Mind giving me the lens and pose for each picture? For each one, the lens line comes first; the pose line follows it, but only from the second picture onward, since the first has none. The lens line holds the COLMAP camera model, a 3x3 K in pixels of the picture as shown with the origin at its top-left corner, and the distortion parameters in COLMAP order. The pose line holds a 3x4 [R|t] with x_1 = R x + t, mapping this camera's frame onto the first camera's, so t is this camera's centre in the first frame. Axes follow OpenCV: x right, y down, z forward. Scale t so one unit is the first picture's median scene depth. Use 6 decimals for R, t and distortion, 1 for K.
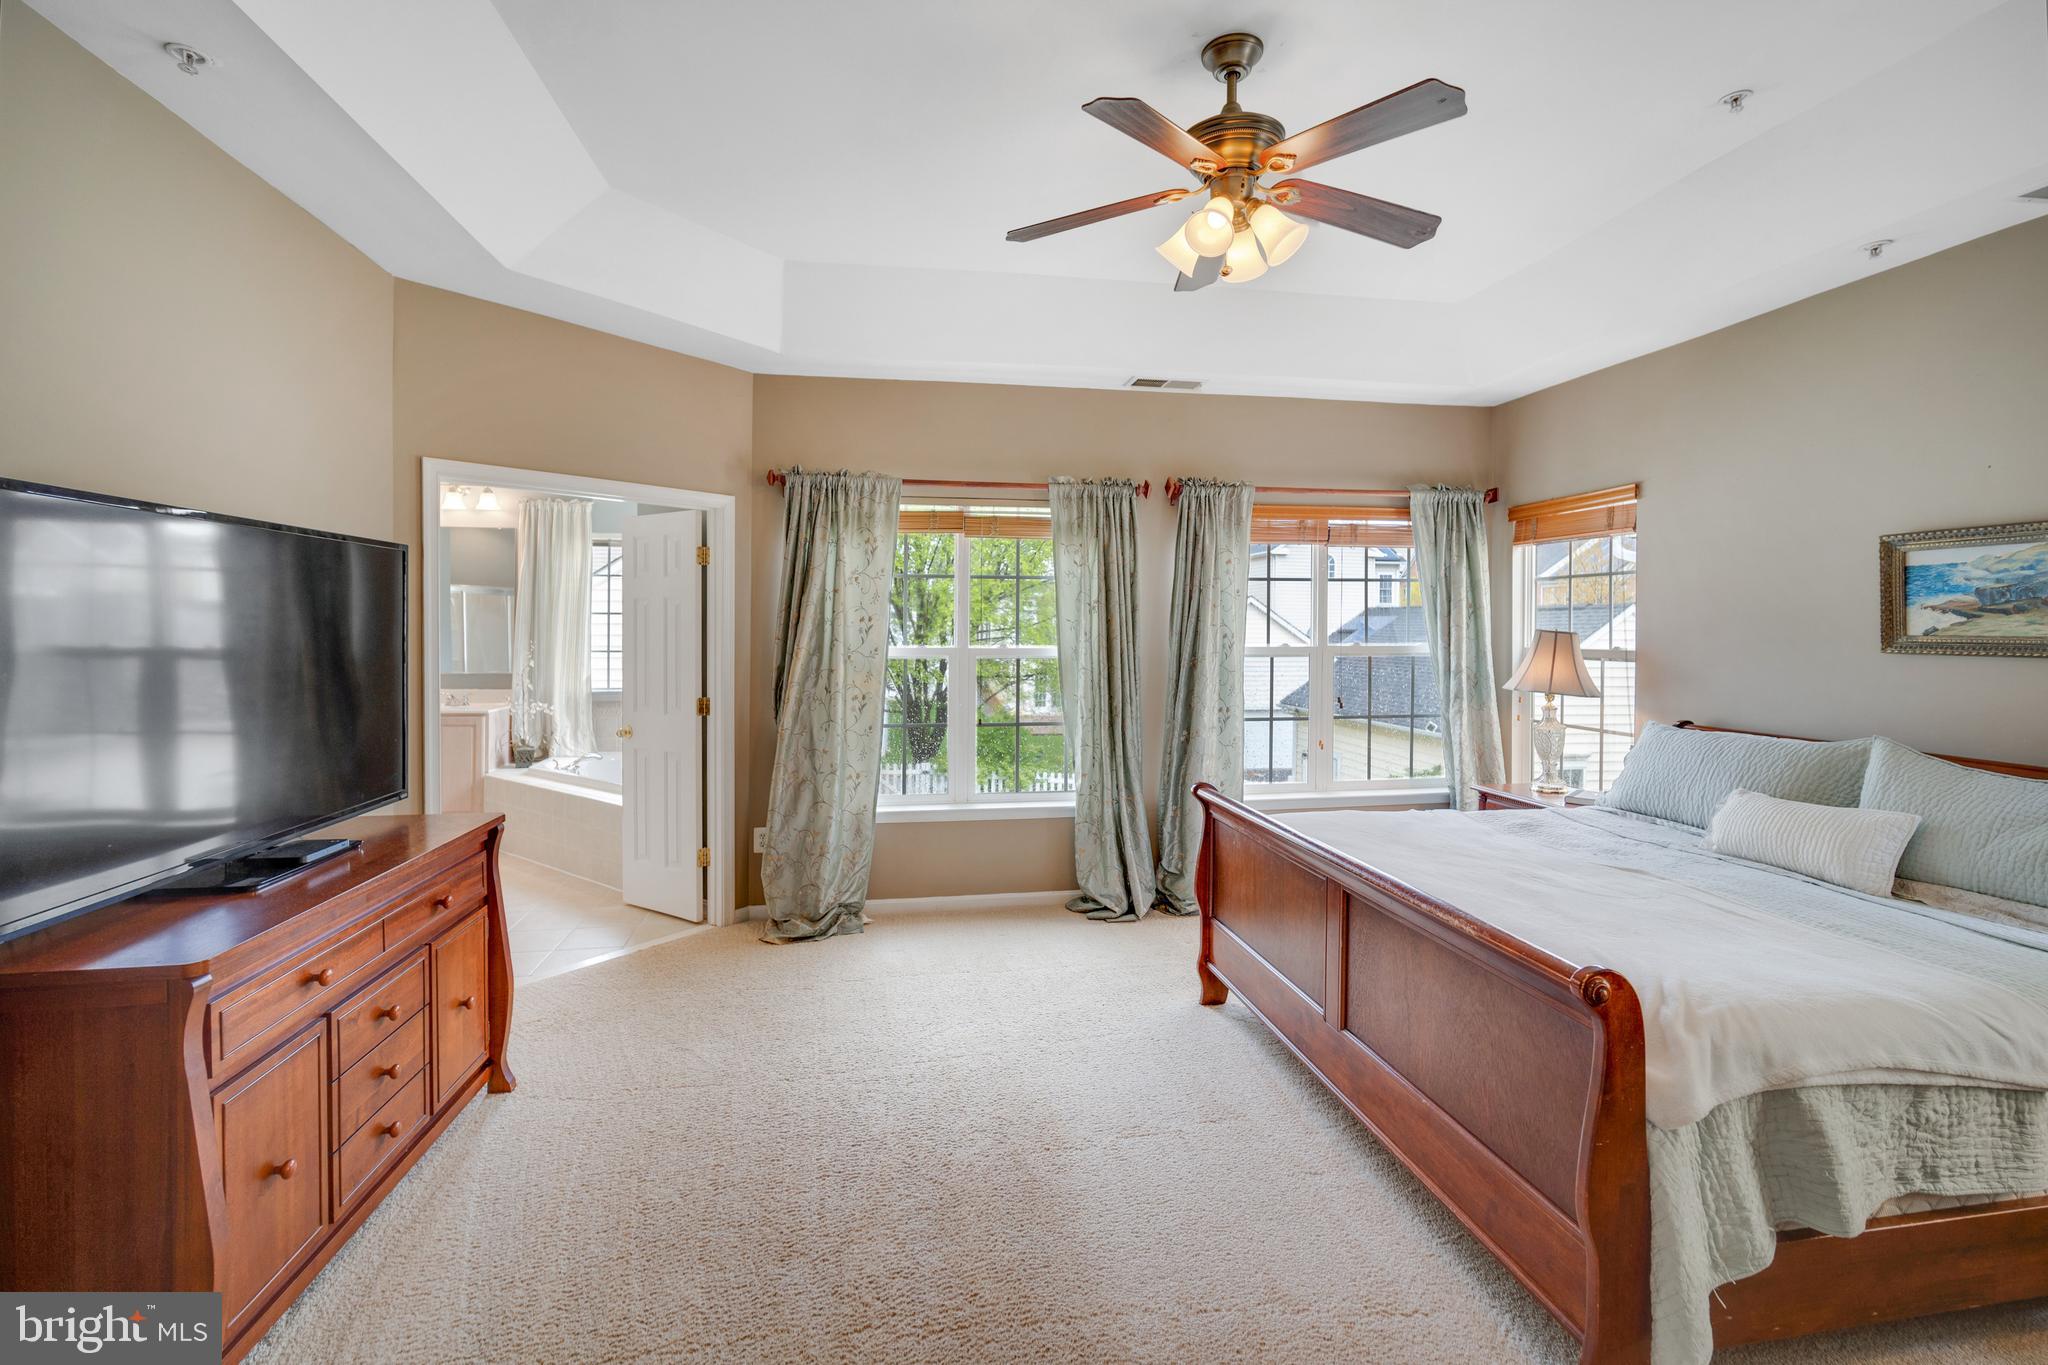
lens RADIAL K [[907.2, 0, 1030.5], [0, 907.2, 675.5], [0, 0, 1]] dist [-0.000783, 0.000102]
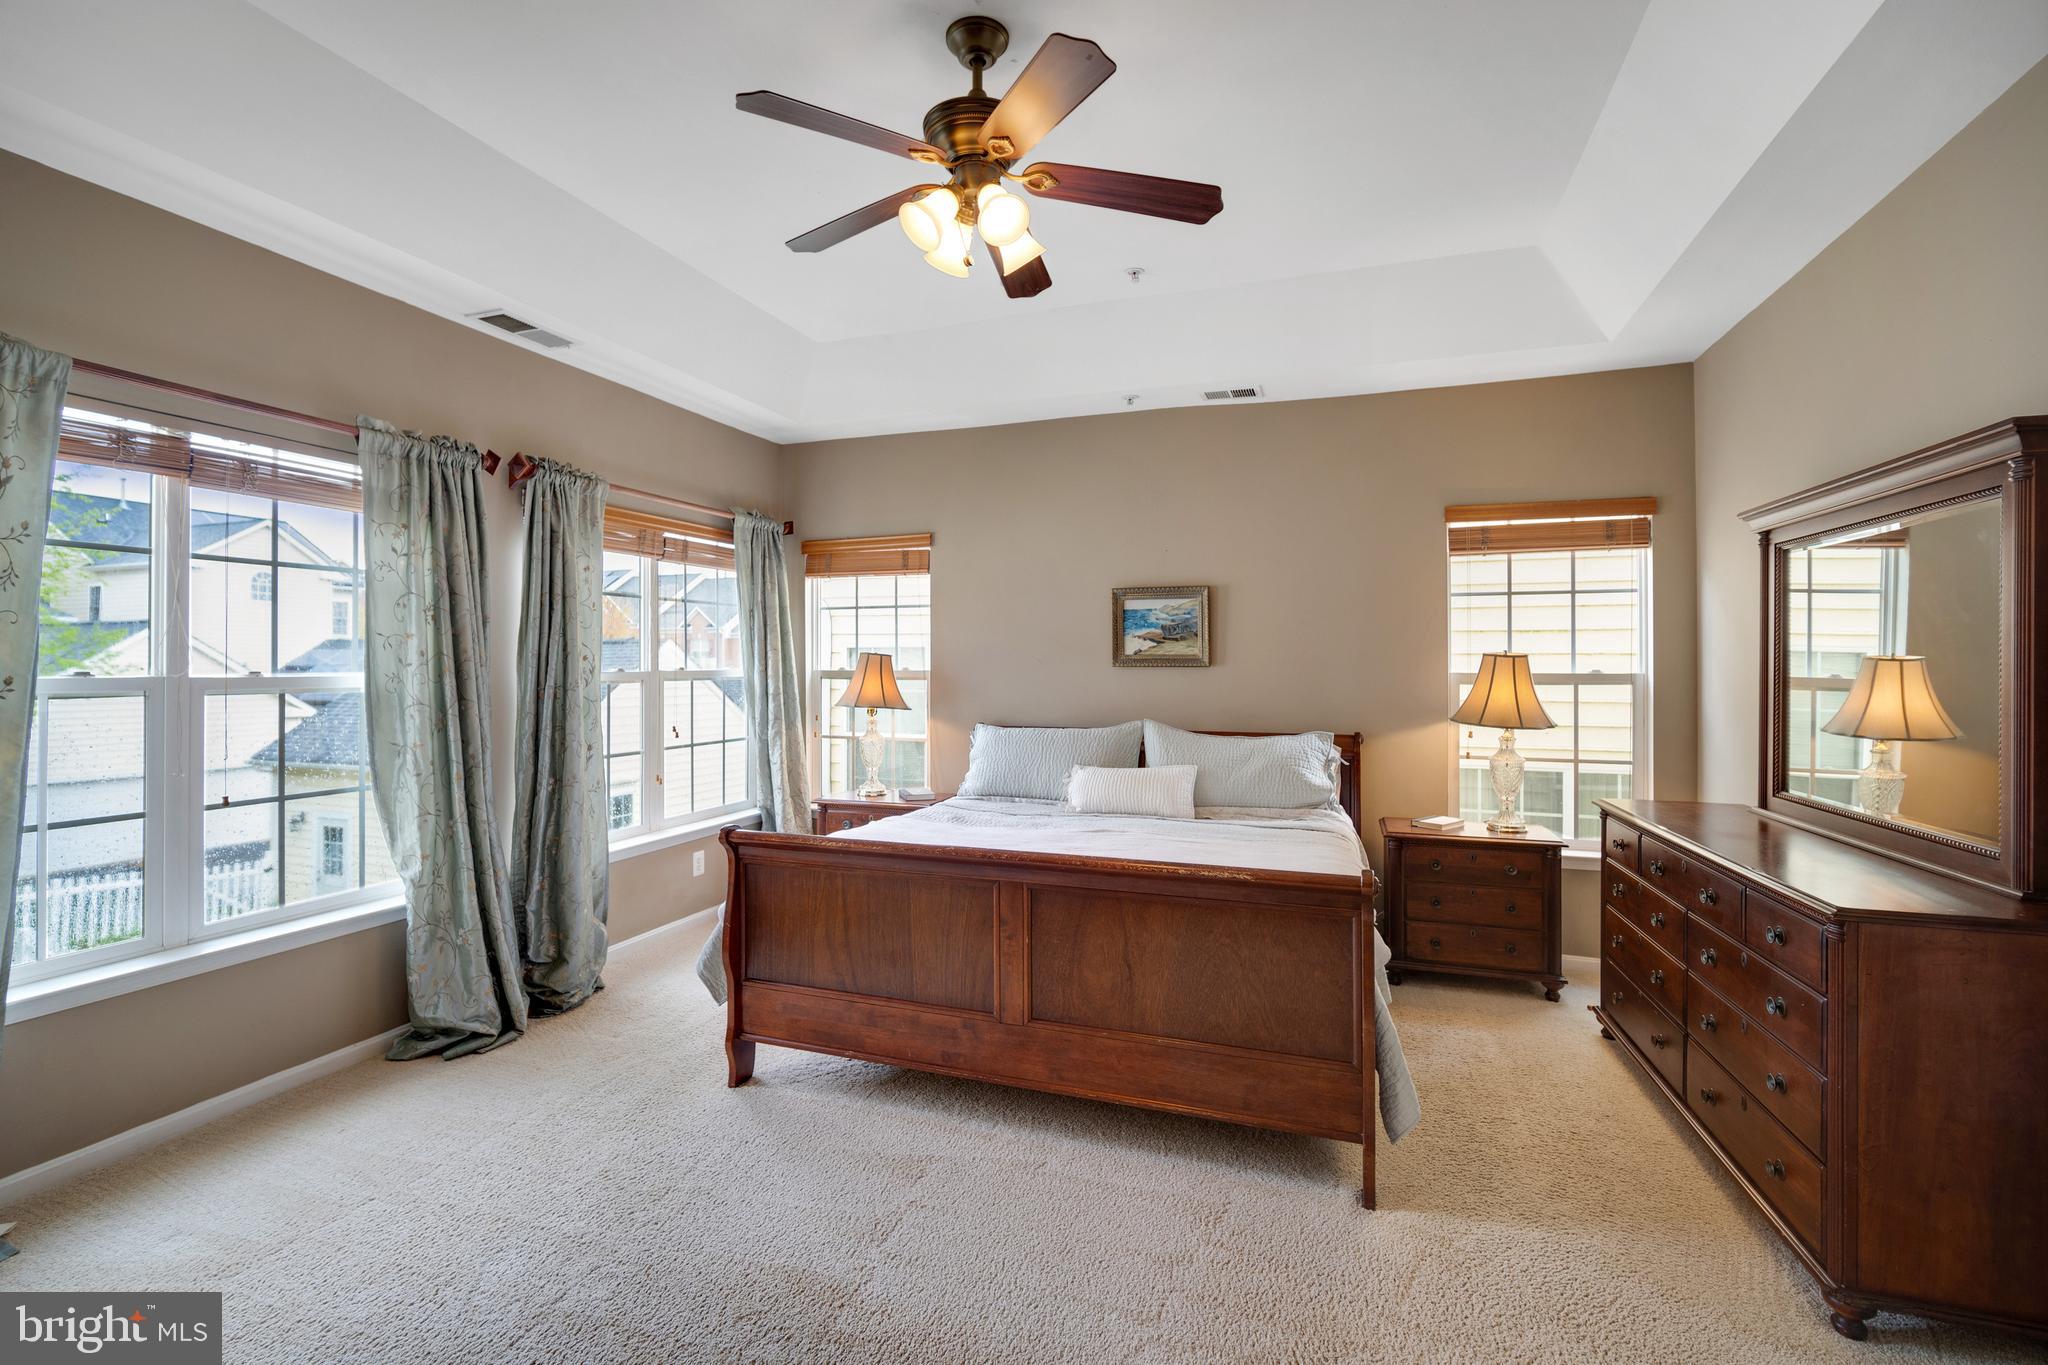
lens RADIAL K [[915.3, 0, 1014.4], [0, 915.3, 692.7], [0, 0, 1]] dist [-0.002377, 0.000028]
pose [[0.508555, -0.028701, 0.860551, -0.314368], [0.047443, 0.998860, 0.005277, 0.001970], [-0.859721, 0.038144, 0.509337, 0.252782]]
